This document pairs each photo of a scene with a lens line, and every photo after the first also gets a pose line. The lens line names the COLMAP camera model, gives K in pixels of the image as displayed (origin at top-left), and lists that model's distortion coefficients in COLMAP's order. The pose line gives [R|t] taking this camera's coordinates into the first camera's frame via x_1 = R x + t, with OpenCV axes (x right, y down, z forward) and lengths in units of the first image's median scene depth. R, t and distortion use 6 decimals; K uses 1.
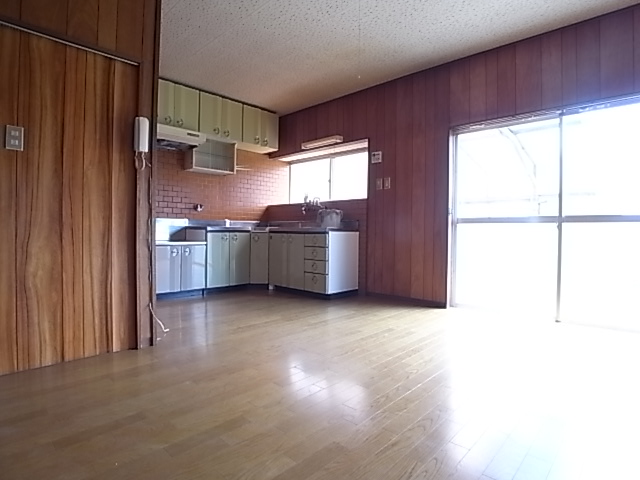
lens RADIAL K [[361.3, 0, 320.0], [0, 361.3, 240.0], [0, 0, 1]] dist [-0.057405, 0.000372]
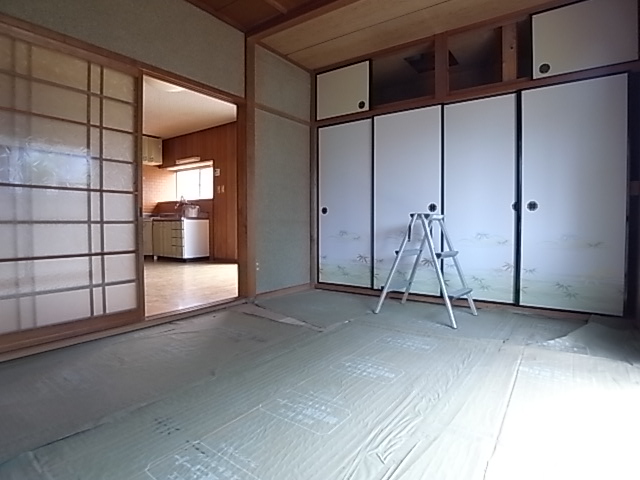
lens RADIAL K [[361.3, 0, 320.0], [0, 361.3, 240.0], [0, 0, 1]] dist [-0.057405, 0.000372]
pose [[0.990458, -0.021682, 0.136097, 0.359454], [0.017420, 0.999322, 0.032431, 0.022551], [-0.136708, -0.029751, 0.990165, -0.591030]]
